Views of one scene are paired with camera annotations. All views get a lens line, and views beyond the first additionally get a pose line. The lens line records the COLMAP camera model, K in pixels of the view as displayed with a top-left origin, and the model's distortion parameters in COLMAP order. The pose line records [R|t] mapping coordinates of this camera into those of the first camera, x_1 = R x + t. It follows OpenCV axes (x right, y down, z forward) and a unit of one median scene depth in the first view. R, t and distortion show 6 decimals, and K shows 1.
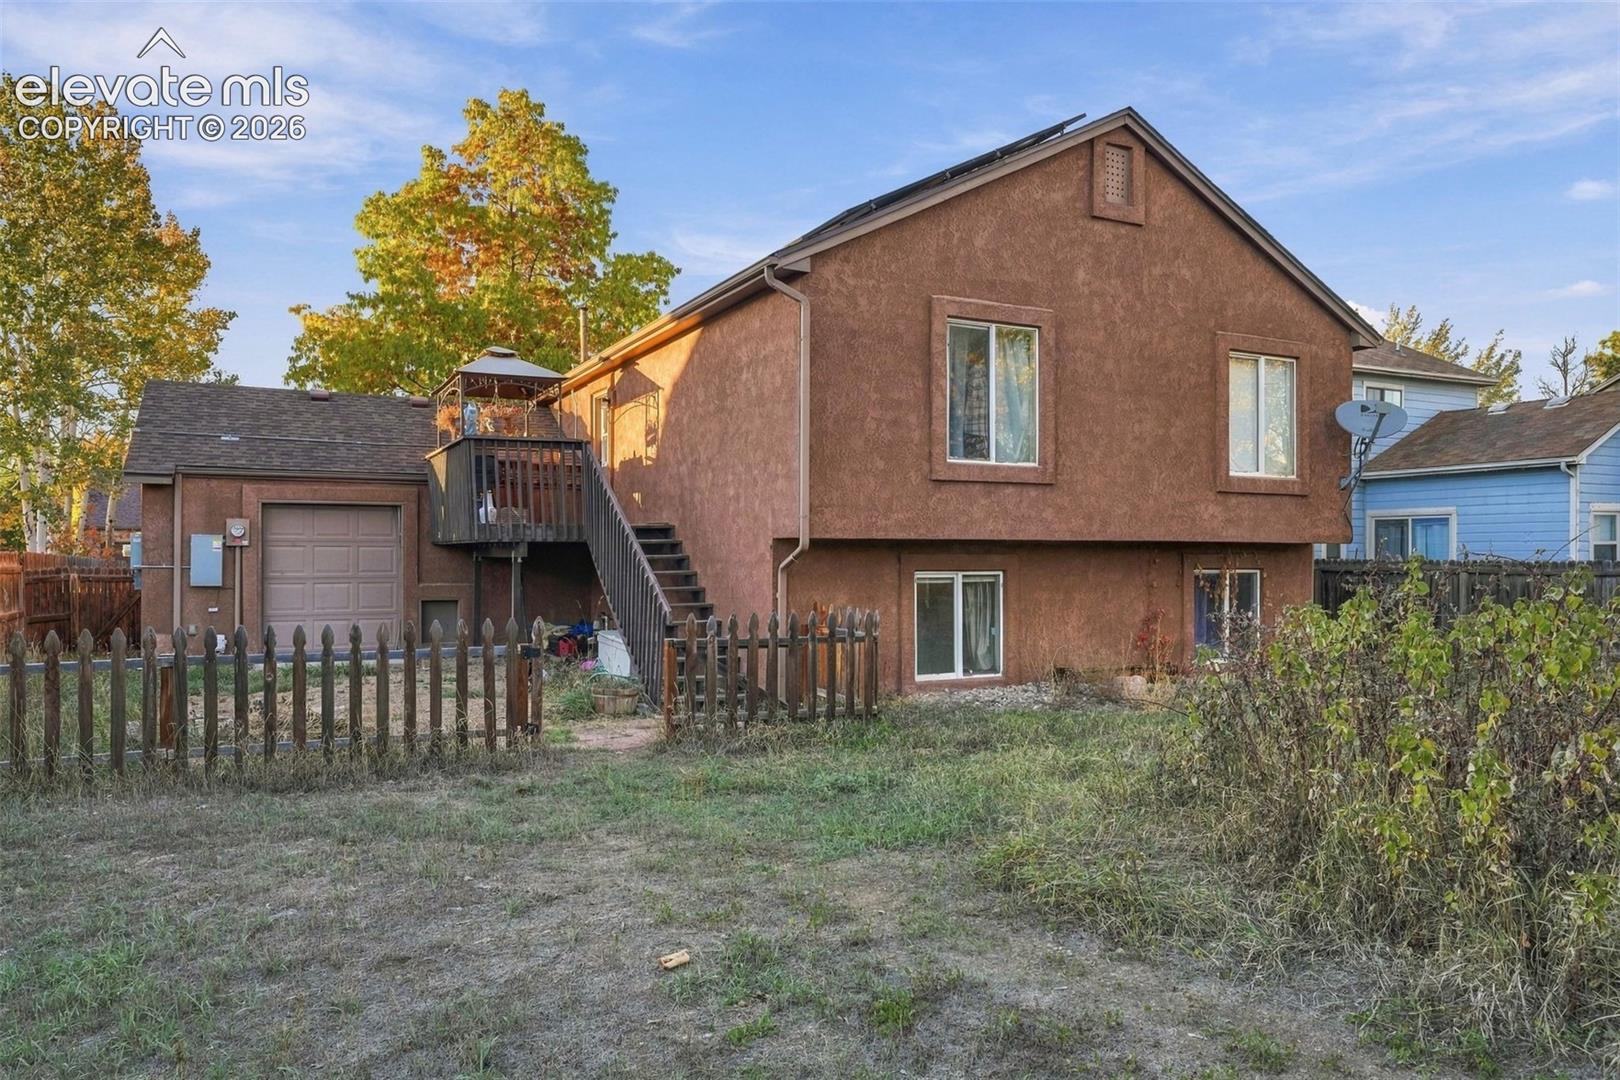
lens RADIAL K [[1100.1, 0, 812.3], [0, 1100.1, 559.4], [0, 0, 1]] dist [0.005373, -0.005698]
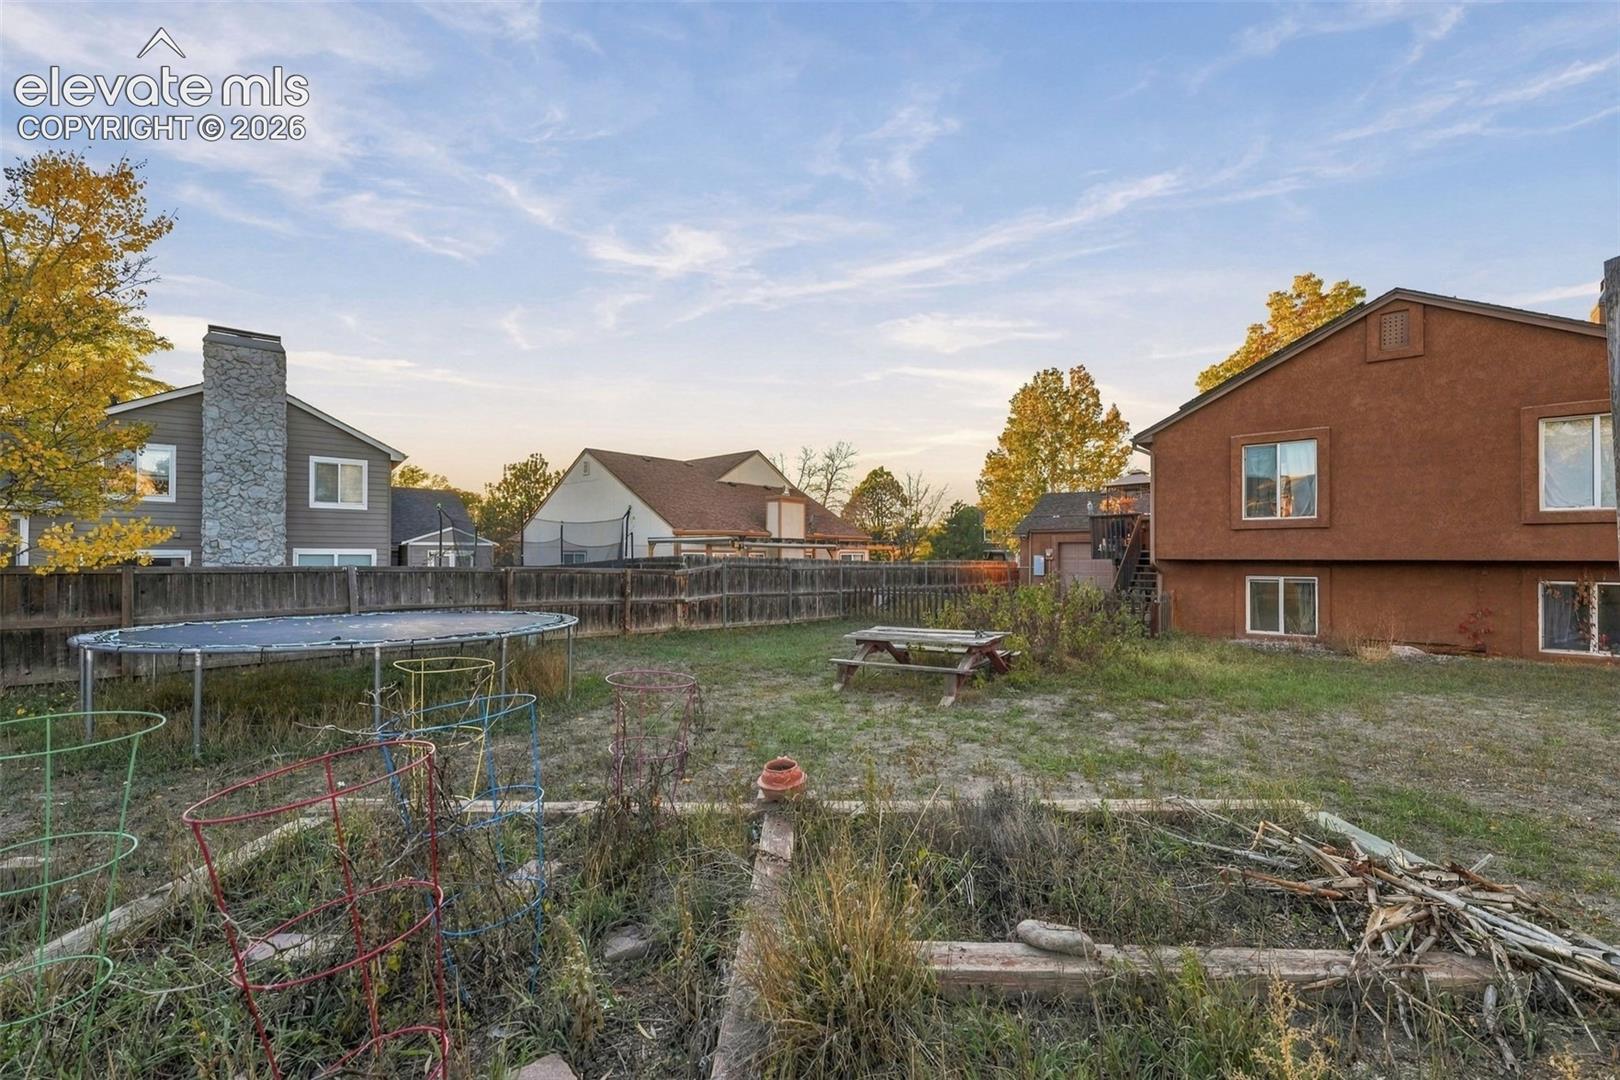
lens RADIAL K [[658.9, 0, 811.8], [0, 658.9, 554.4], [0, 0, 1]] dist [-0.000350, 0.004057]
pose [[0.396490, -0.003222, -0.918034, 0.818307], [-0.004955, 0.999972, -0.005649, -0.015297], [0.918026, 0.006789, 0.396463, -0.150271]]
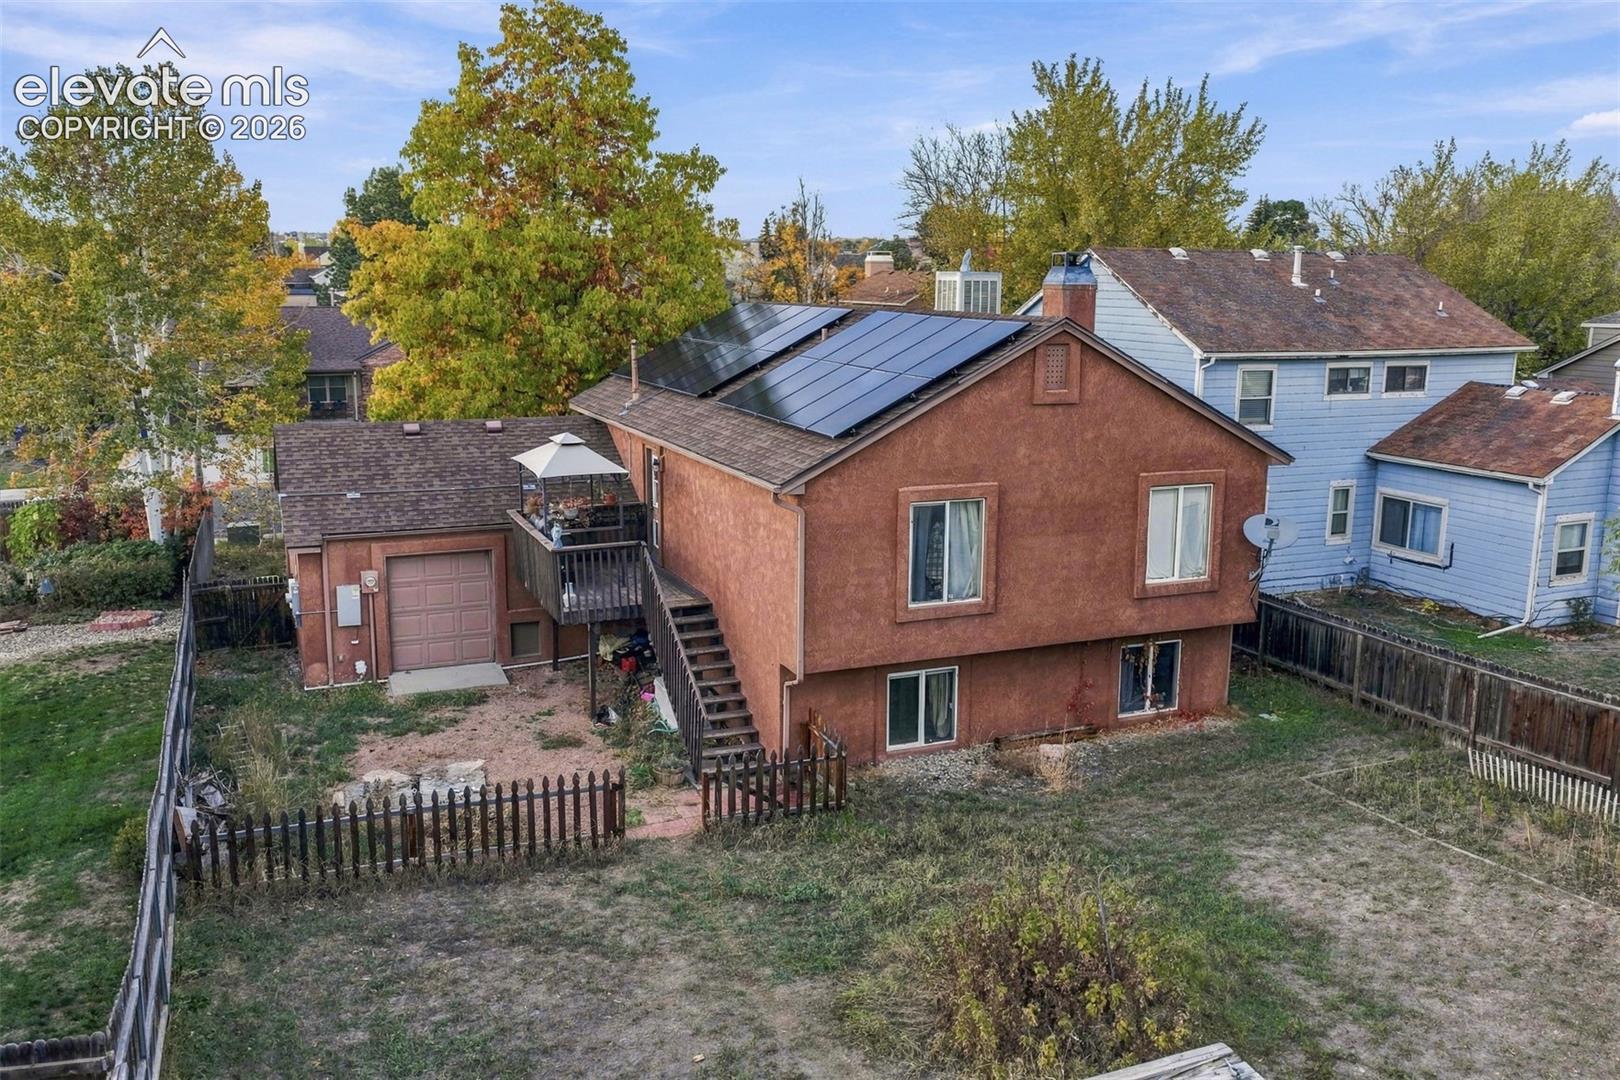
lens RADIAL K [[1366.2, 0, 810.0], [0, 1366.2, 540.0], [0, 0, 1]] dist [-0.006085, 0.003530]
pose [[0.997686, 0.018555, -0.065411, 0.100813], [-0.005883, 0.981991, 0.188834, -0.448157], [0.067737, -0.188012, 0.979828, -0.593766]]
